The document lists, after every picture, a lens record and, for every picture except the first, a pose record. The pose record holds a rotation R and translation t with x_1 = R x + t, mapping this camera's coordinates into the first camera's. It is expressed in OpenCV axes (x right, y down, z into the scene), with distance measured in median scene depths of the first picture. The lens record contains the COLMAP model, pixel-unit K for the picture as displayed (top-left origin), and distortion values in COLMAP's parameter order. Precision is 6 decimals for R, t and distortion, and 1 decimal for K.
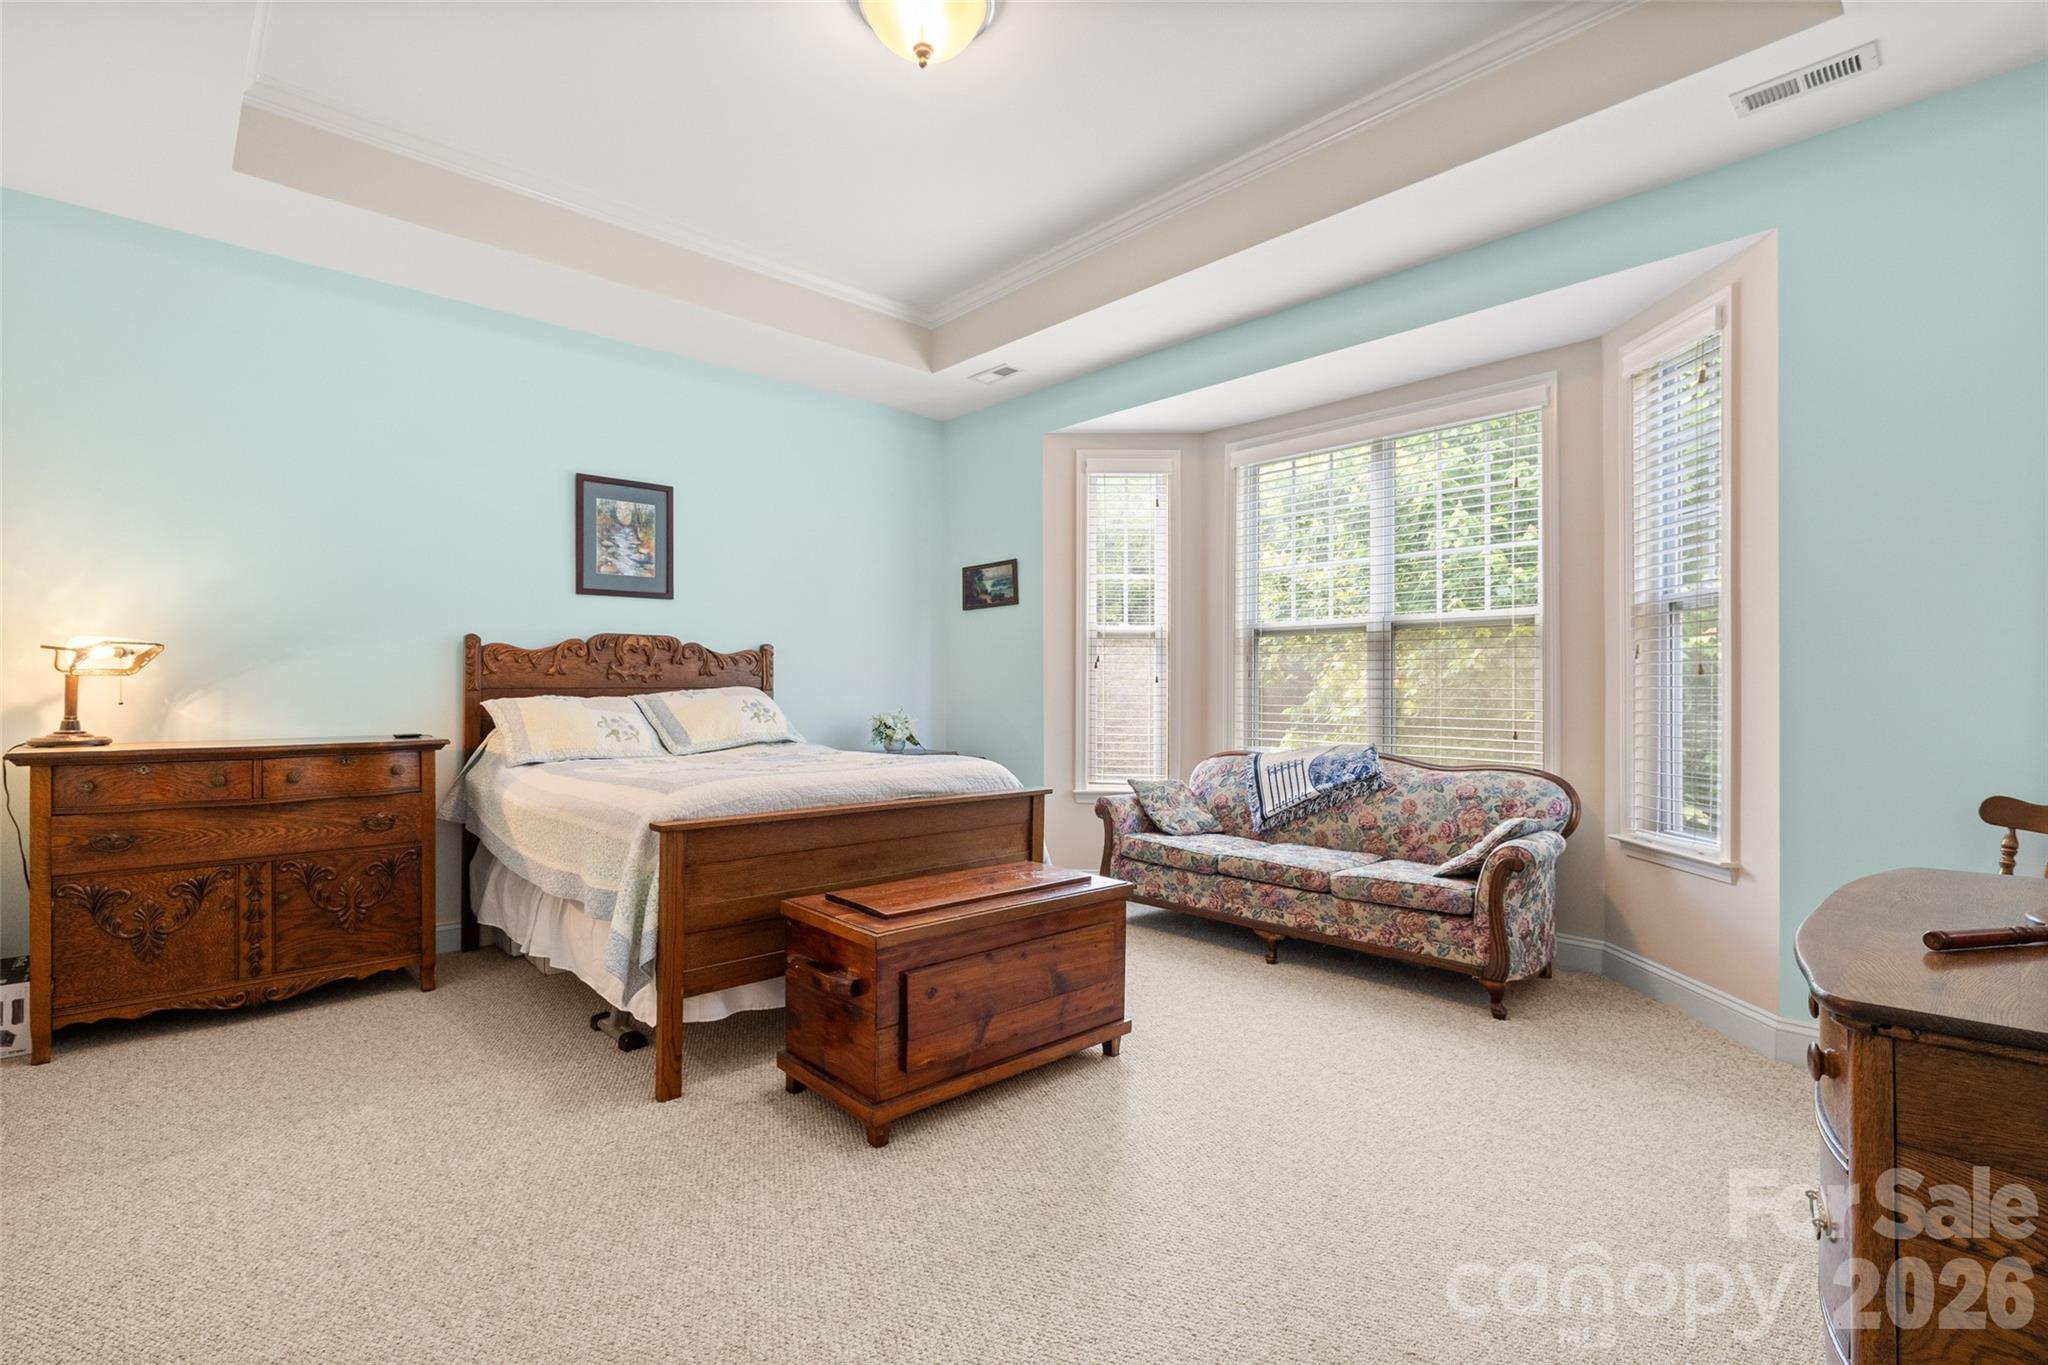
lens RADIAL K [[929.2, 0, 1024.0], [0, 929.2, 690.6], [0, 0, 1]] dist [0.000373, 0.000076]
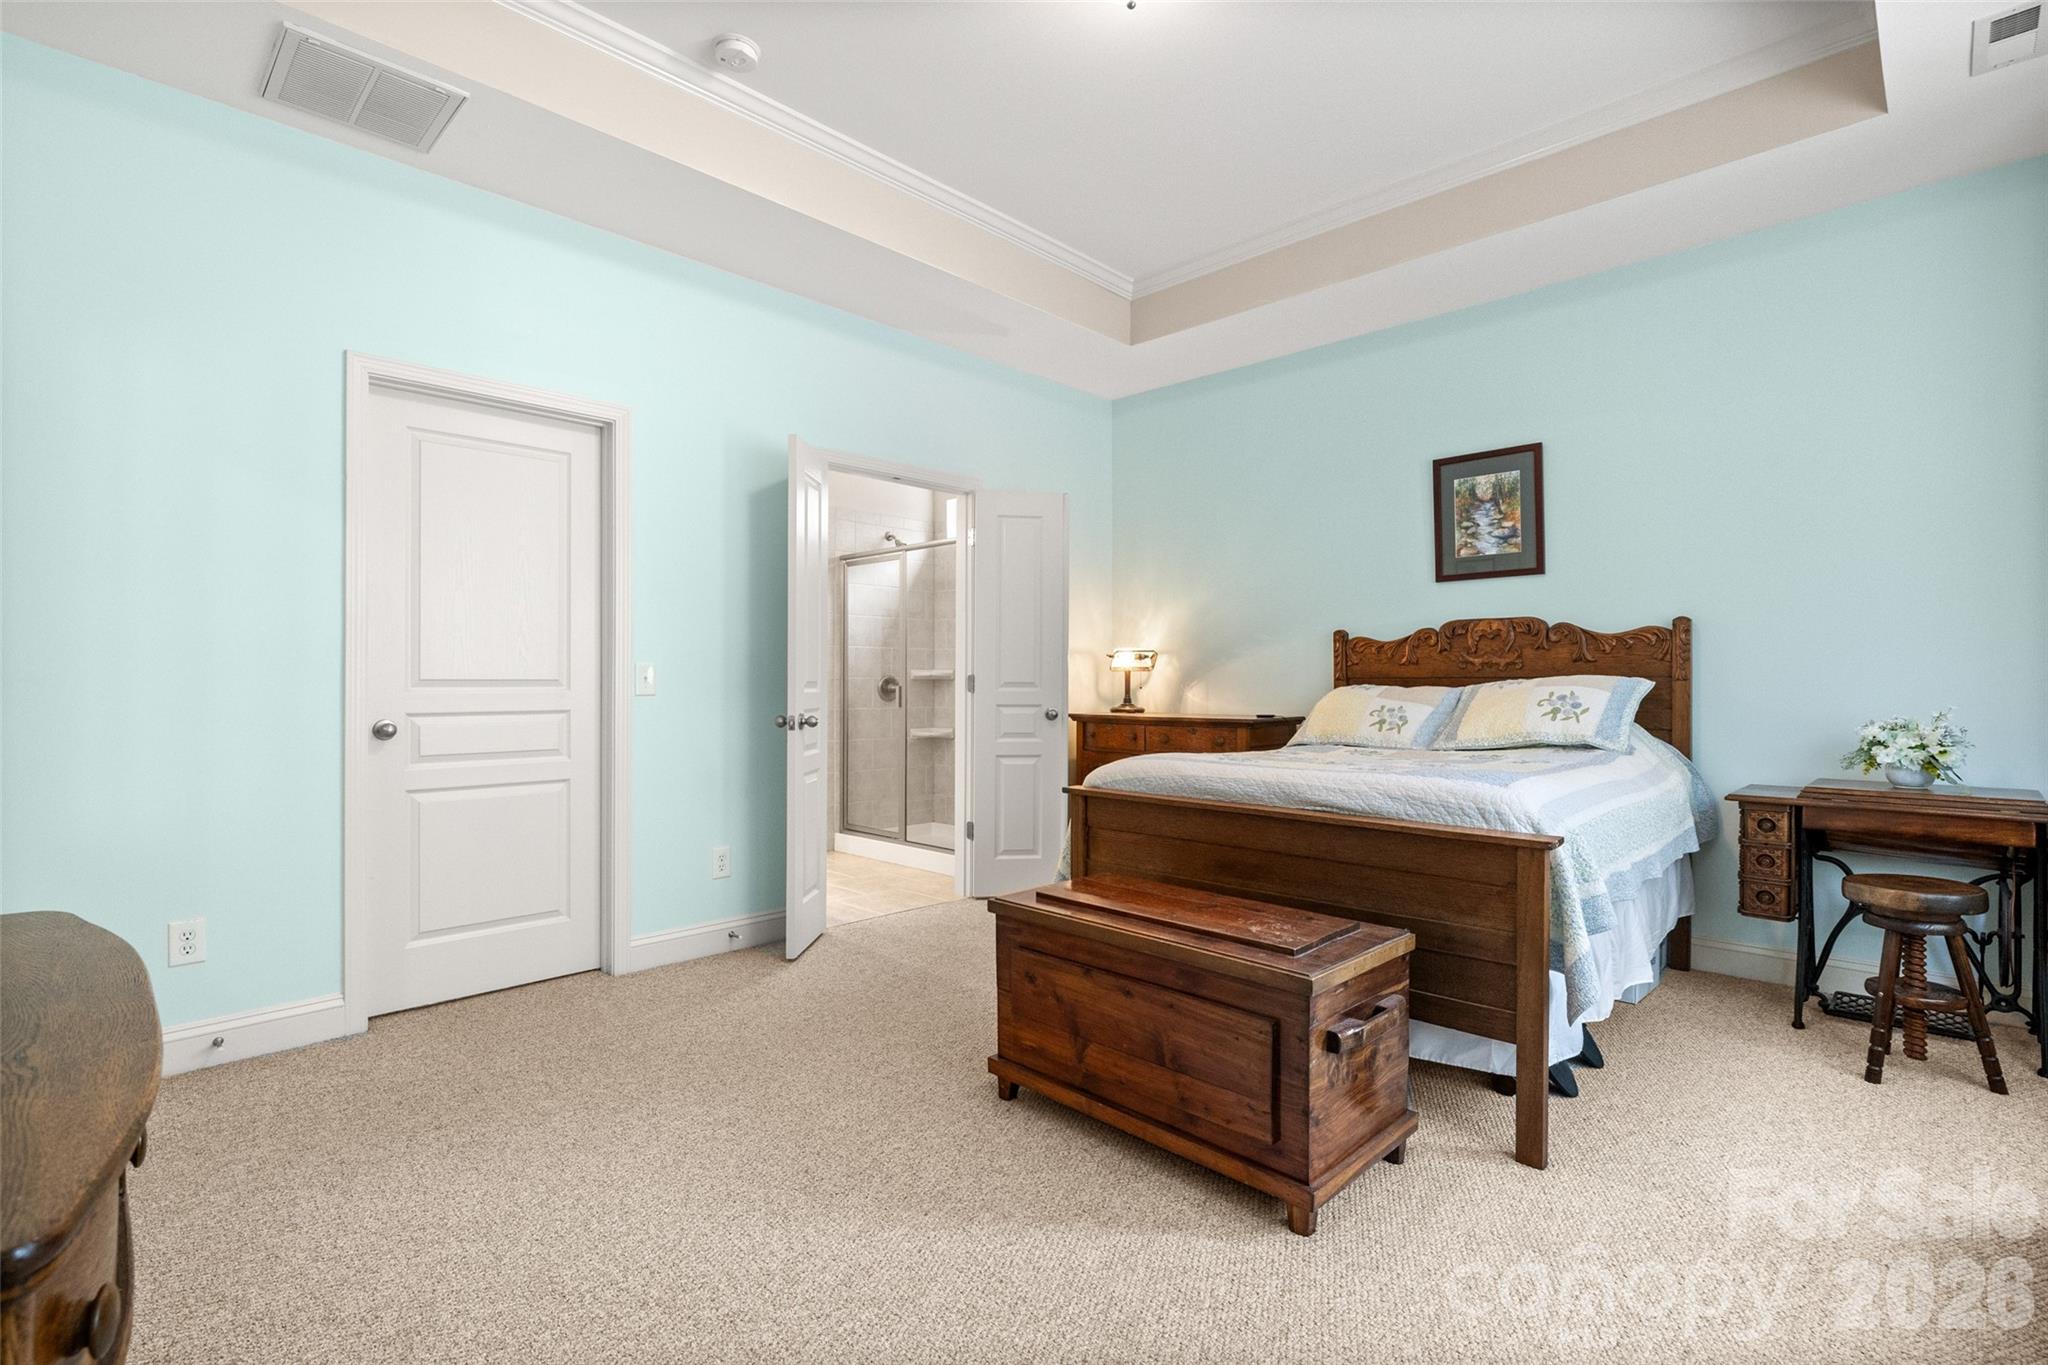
lens RADIAL K [[953.5, 0, 1020.4], [0, 953.5, 672.3], [0, 0, 1]] dist [-0.006623, -0.000443]
pose [[0.046104, -0.009955, -0.998887, 0.495208], [-0.004933, 0.999936, -0.010193, 0.004011], [0.998924, 0.005398, 0.046052, 0.502539]]
